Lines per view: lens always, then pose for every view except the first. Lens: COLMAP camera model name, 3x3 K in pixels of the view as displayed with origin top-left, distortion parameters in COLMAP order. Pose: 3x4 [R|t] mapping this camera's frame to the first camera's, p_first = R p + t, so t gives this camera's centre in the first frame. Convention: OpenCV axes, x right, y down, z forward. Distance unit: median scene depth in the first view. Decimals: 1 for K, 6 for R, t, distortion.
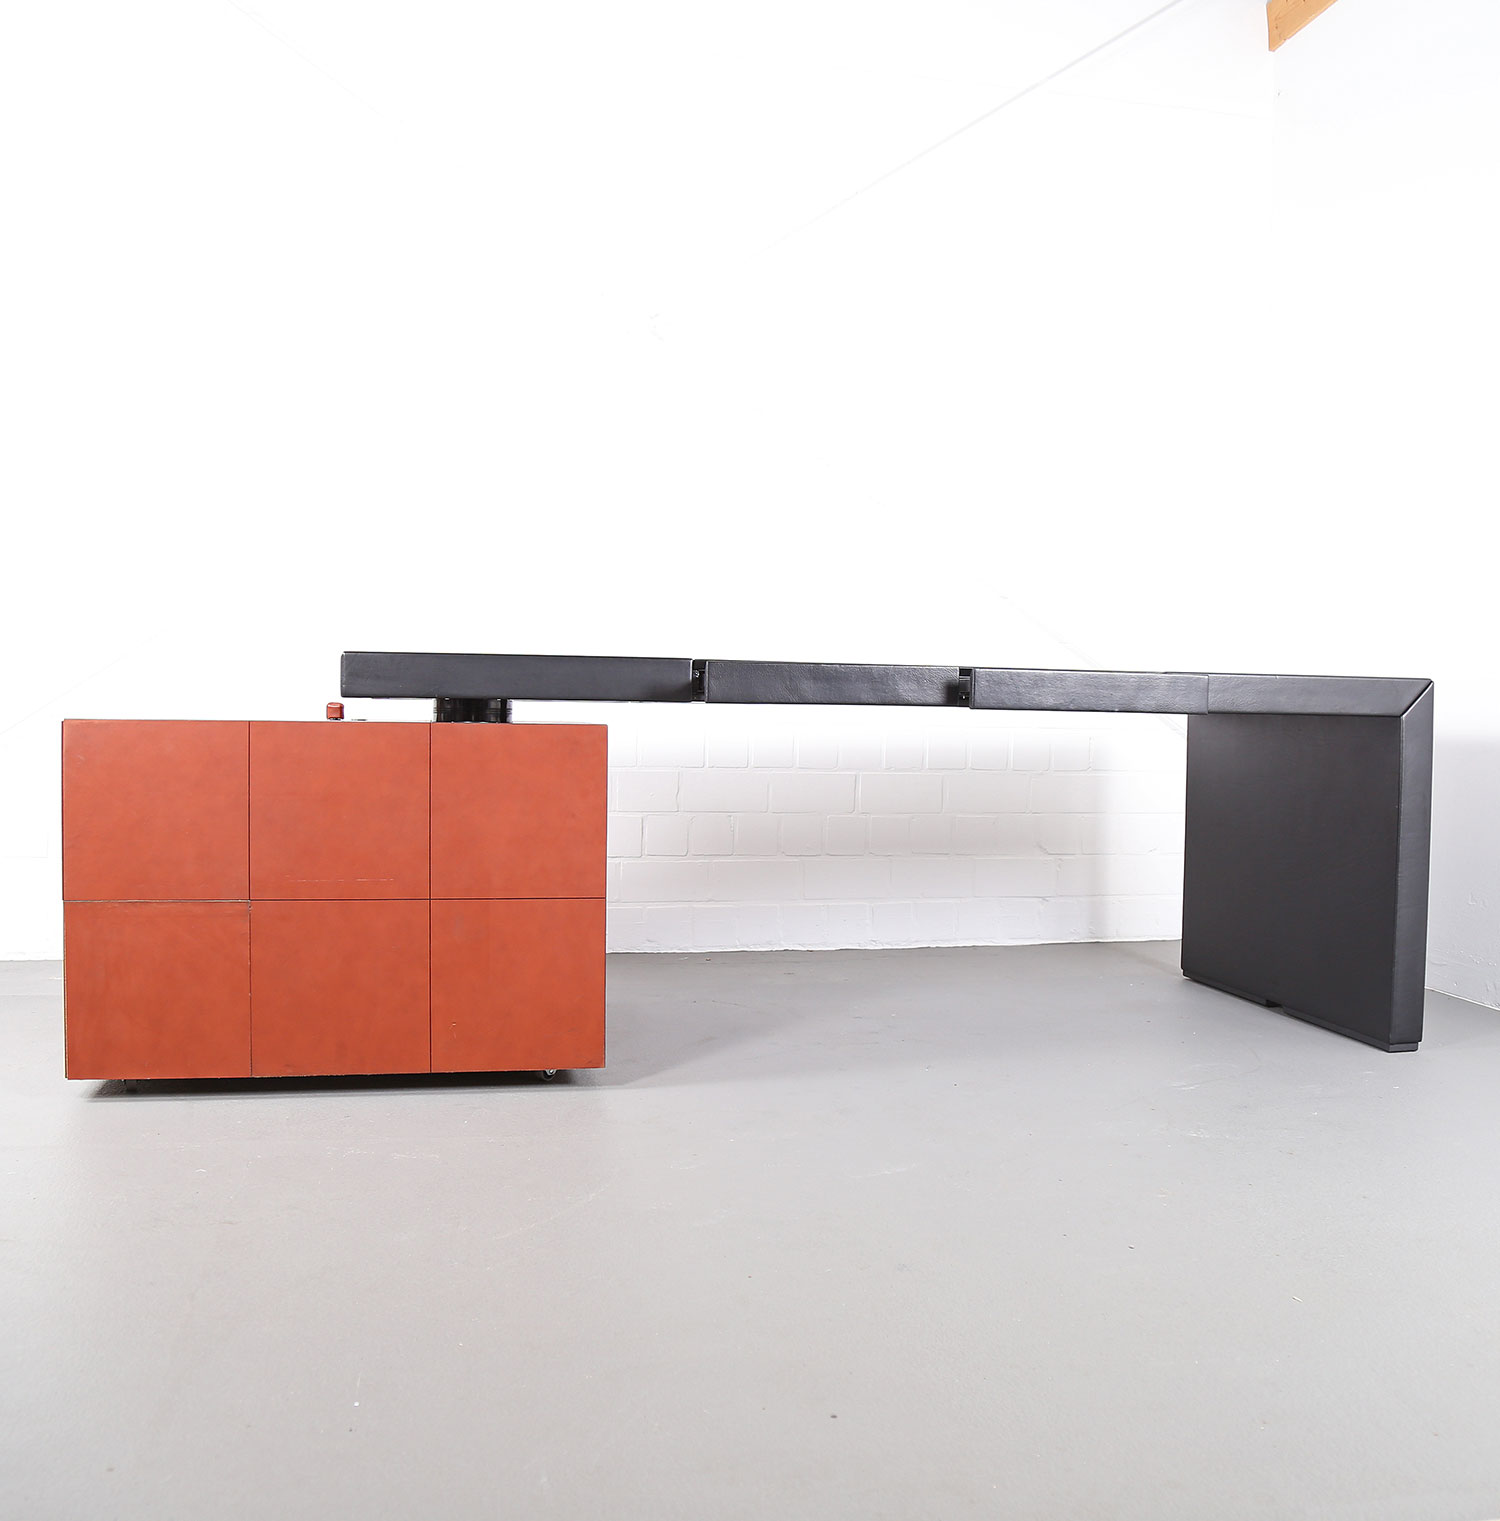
lens RADIAL K [[1534.4, 0, 798.1], [0, 1534.4, 759.9], [0, 0, 1]] dist [-0.104131, -0.007190]
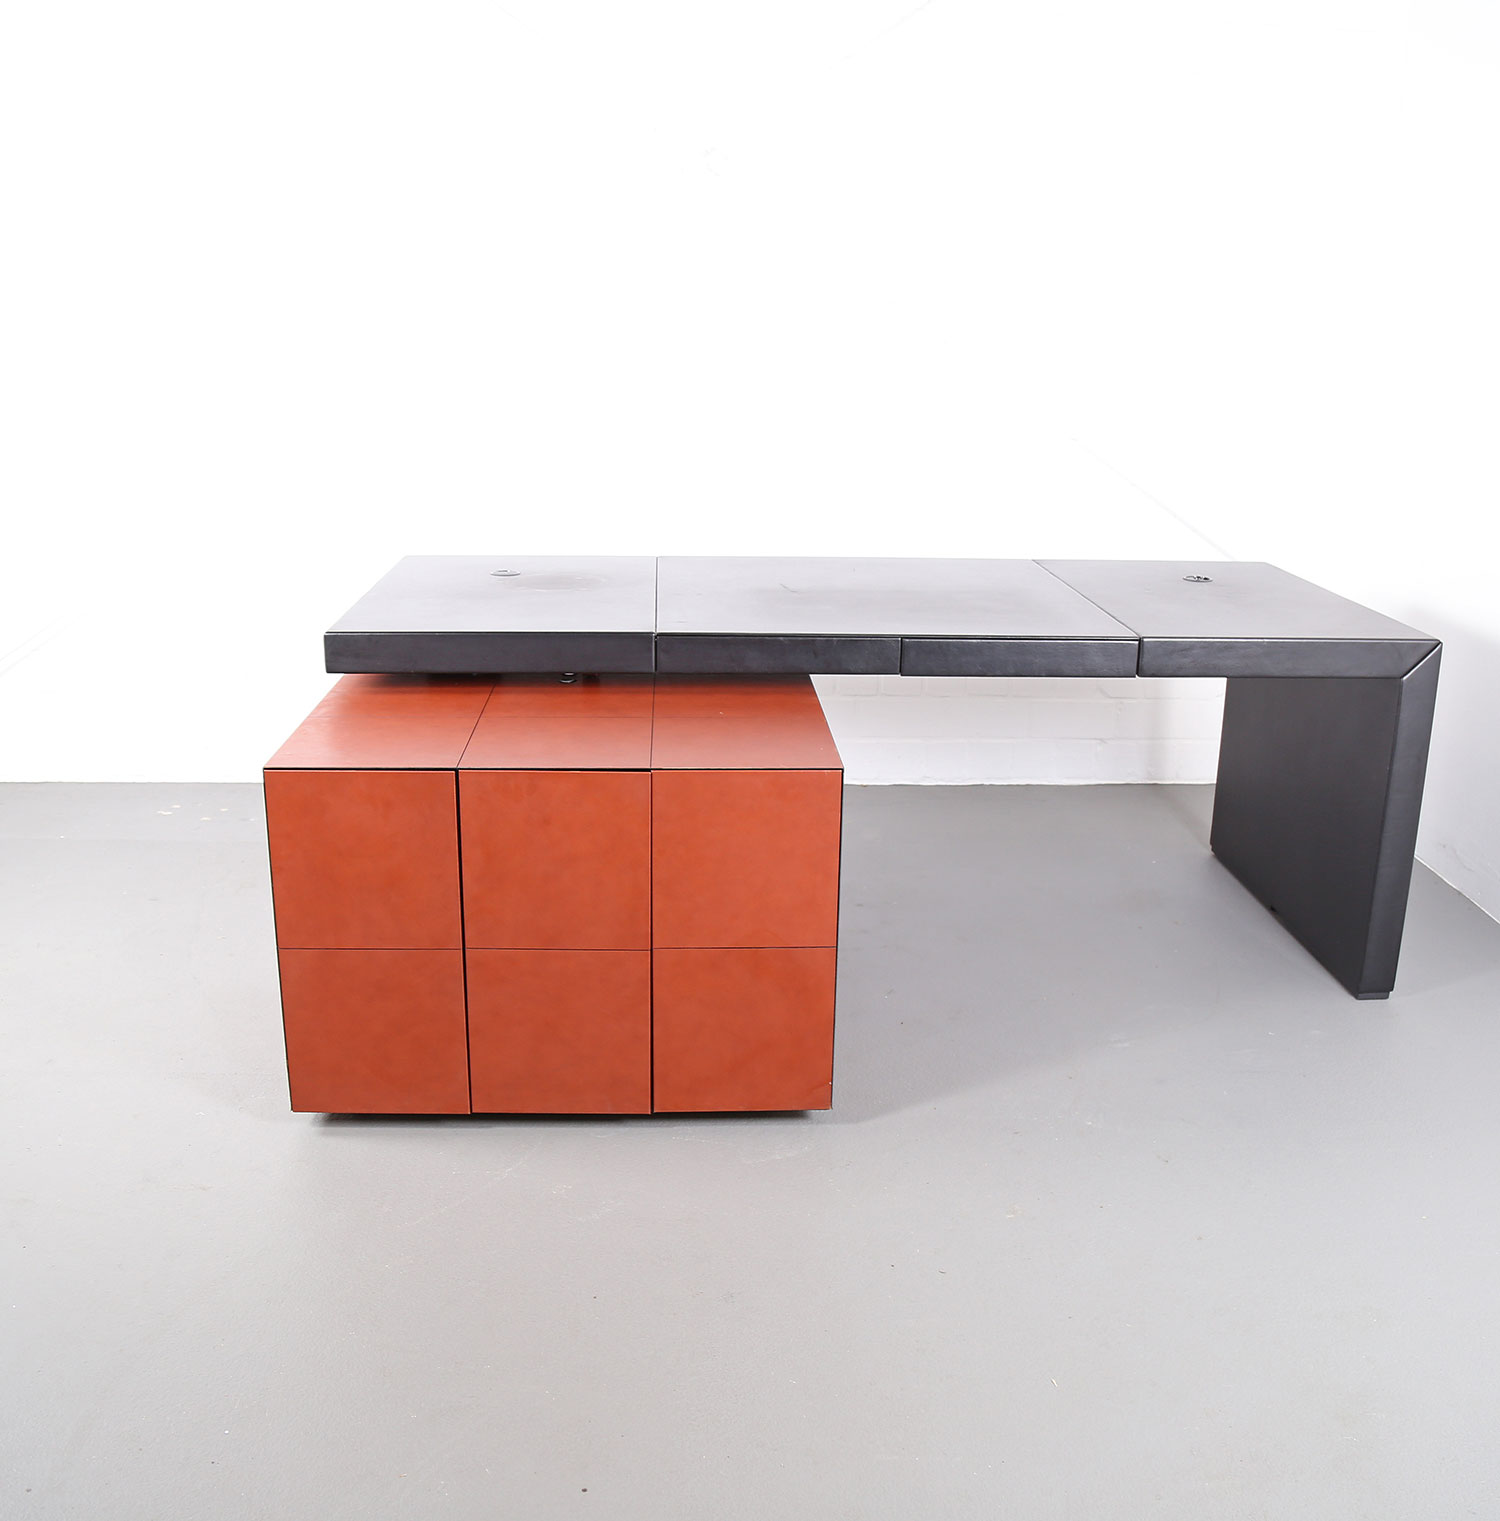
lens RADIAL K [[1540.2, 0, 750.0], [0, 1540.2, 760.5], [0, 0, 1]] dist [-0.123077, 0.007405]
pose [[0.984468, 0.048088, -0.168848, 0.152959], [-0.005298, 0.969455, 0.245213, -0.209699], [0.175482, -0.240510, 0.954652, -0.004307]]
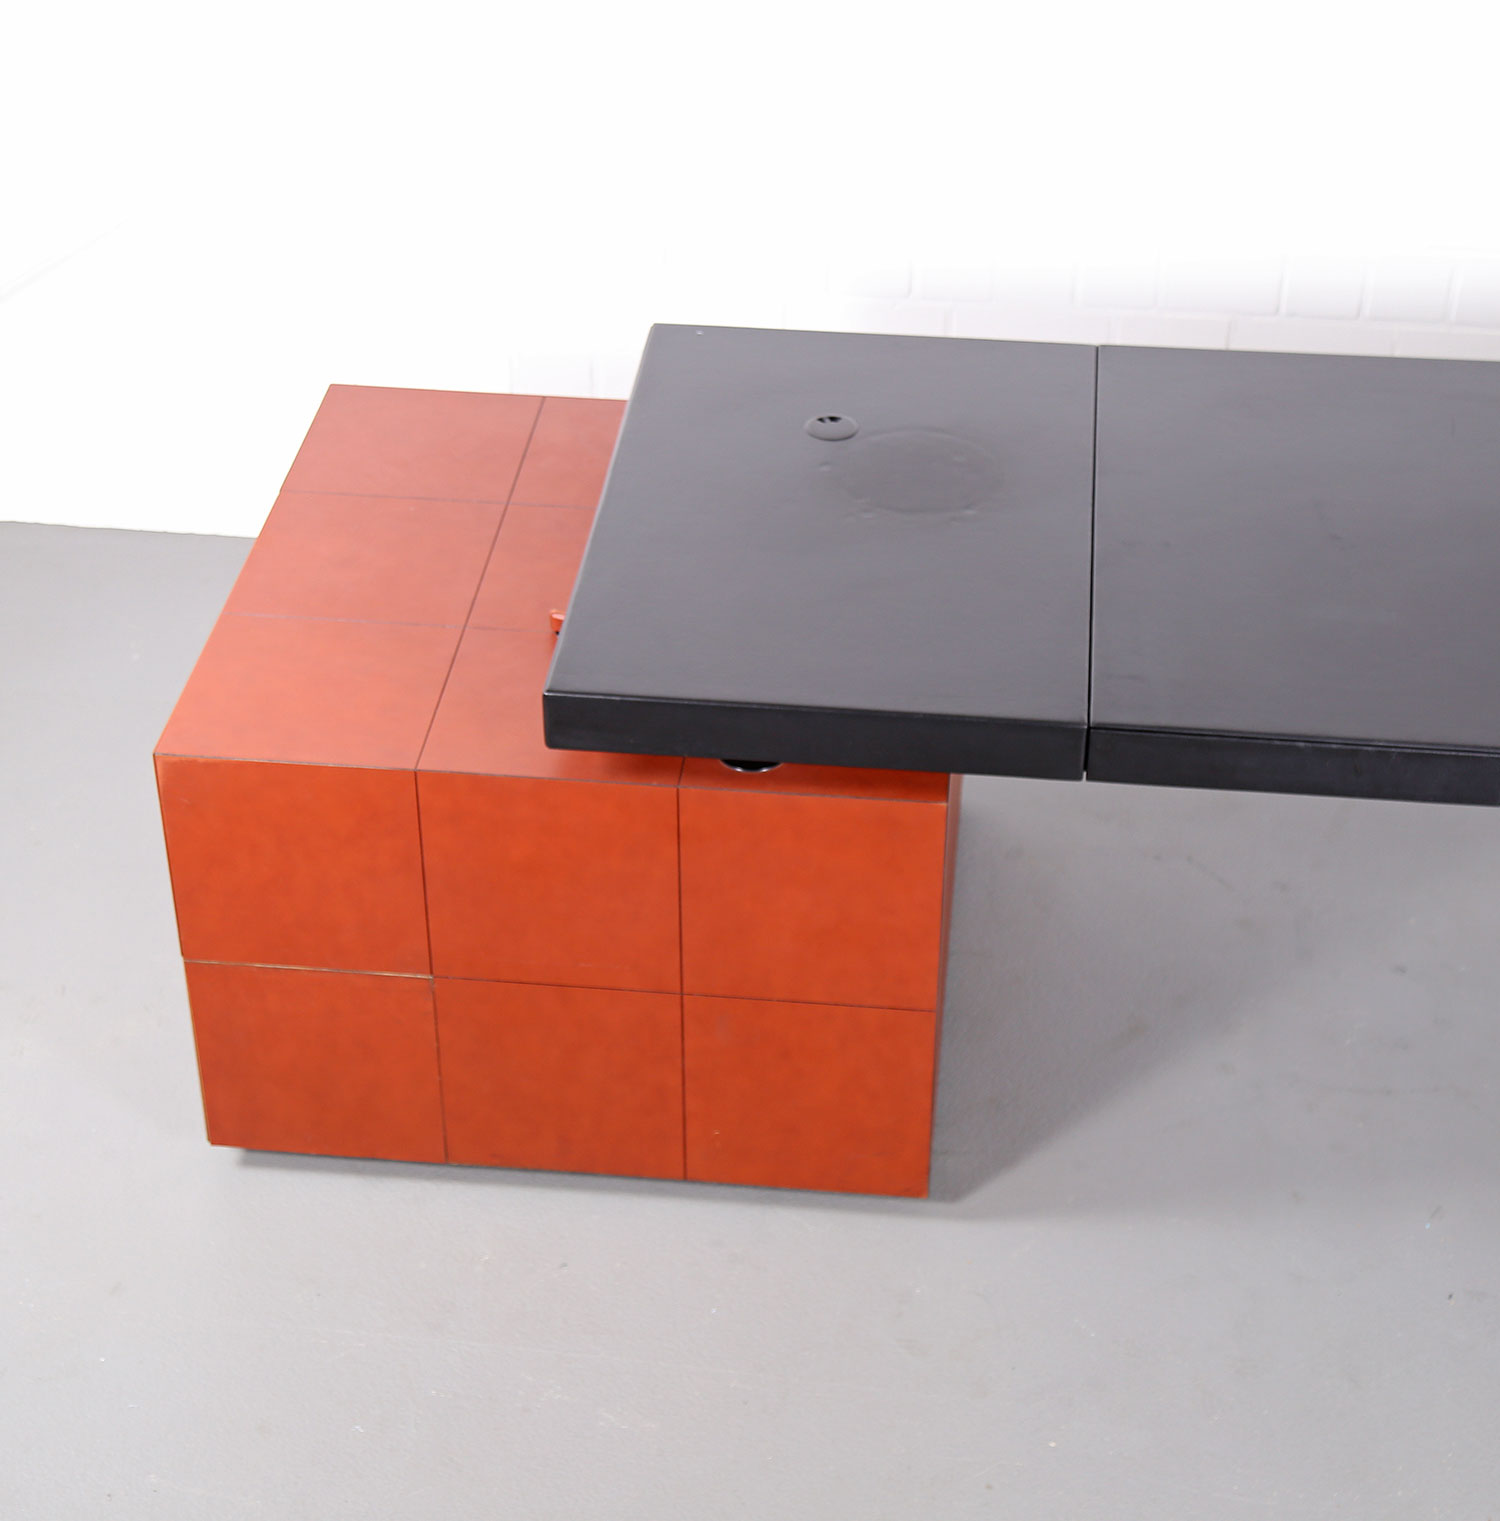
lens RADIAL K [[2968.9, 0, 750.0], [0, 2968.9, 760.5], [0, 0, 1]] dist [0.020947, 0.135991]
pose [[0.945091, 0.173521, -0.276935, 0.121324], [0.002576, 0.843416, 0.537254, -0.616000], [0.326796, -0.508468, 0.796659, -0.006459]]
